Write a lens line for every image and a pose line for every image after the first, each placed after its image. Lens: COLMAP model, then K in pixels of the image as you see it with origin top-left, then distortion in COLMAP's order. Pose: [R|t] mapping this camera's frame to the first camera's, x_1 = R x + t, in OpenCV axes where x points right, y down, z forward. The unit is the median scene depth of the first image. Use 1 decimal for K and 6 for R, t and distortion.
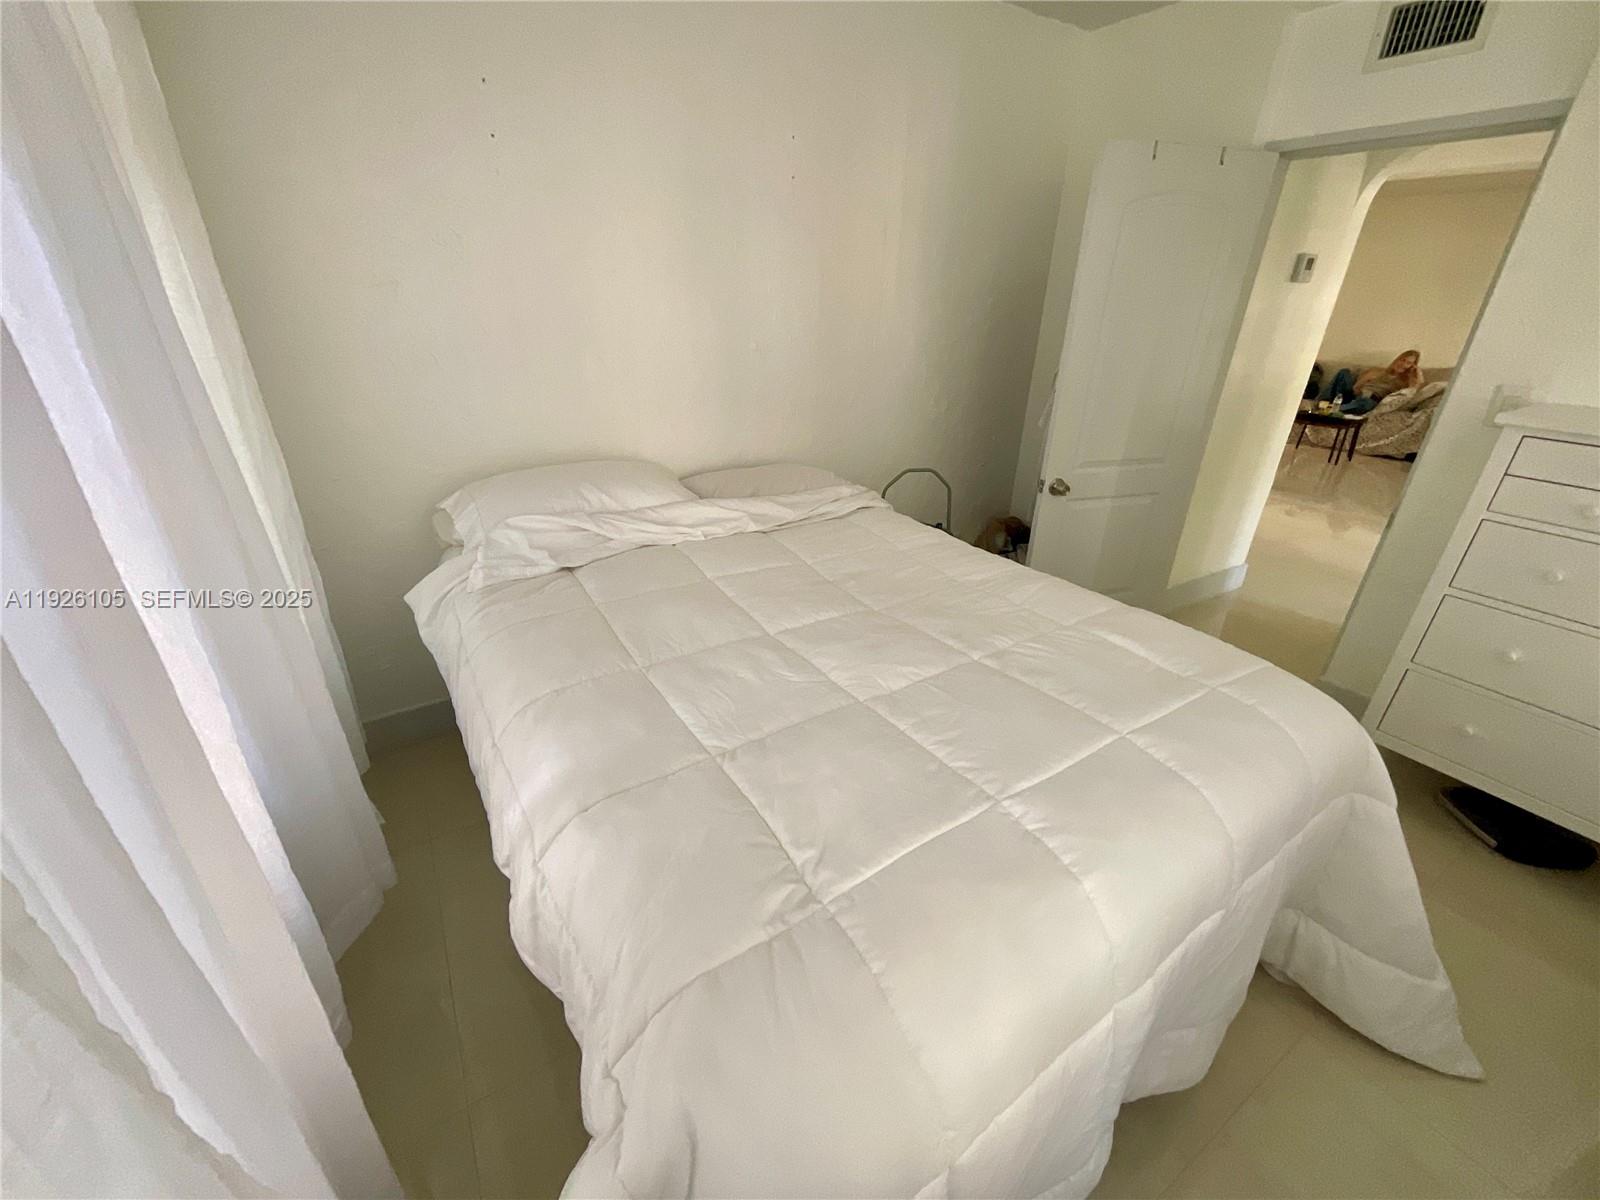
lens RADIAL K [[646.5, 0, 801.3], [0, 646.5, 604.5], [0, 0, 1]] dist [0.000459, -0.000605]
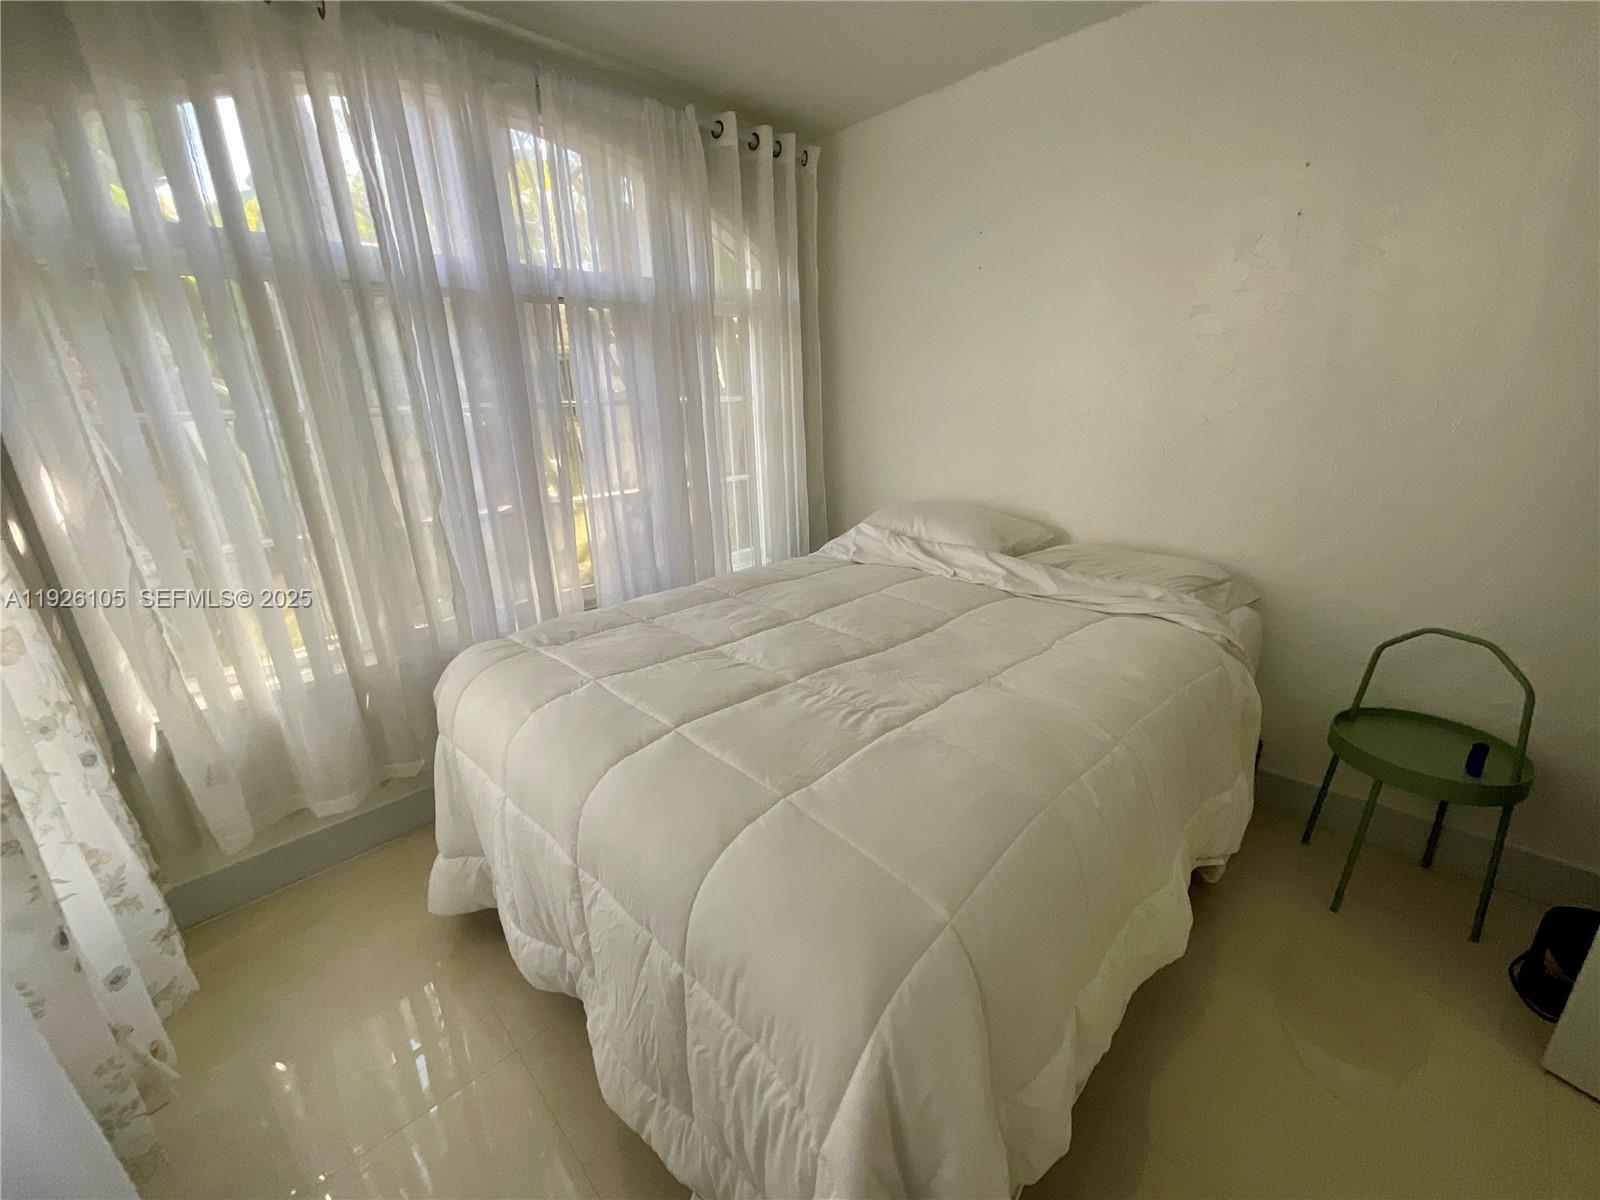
lens RADIAL K [[646.5, 0, 807.7], [0, 646.5, 604.5], [0, 0, 1]] dist [0.000459, -0.000605]
pose [[0.196960, 0.268647, -0.942887, 0.876599], [-0.396541, 0.901379, 0.173987, -0.156432], [0.896639, 0.339624, 0.284065, 0.470553]]
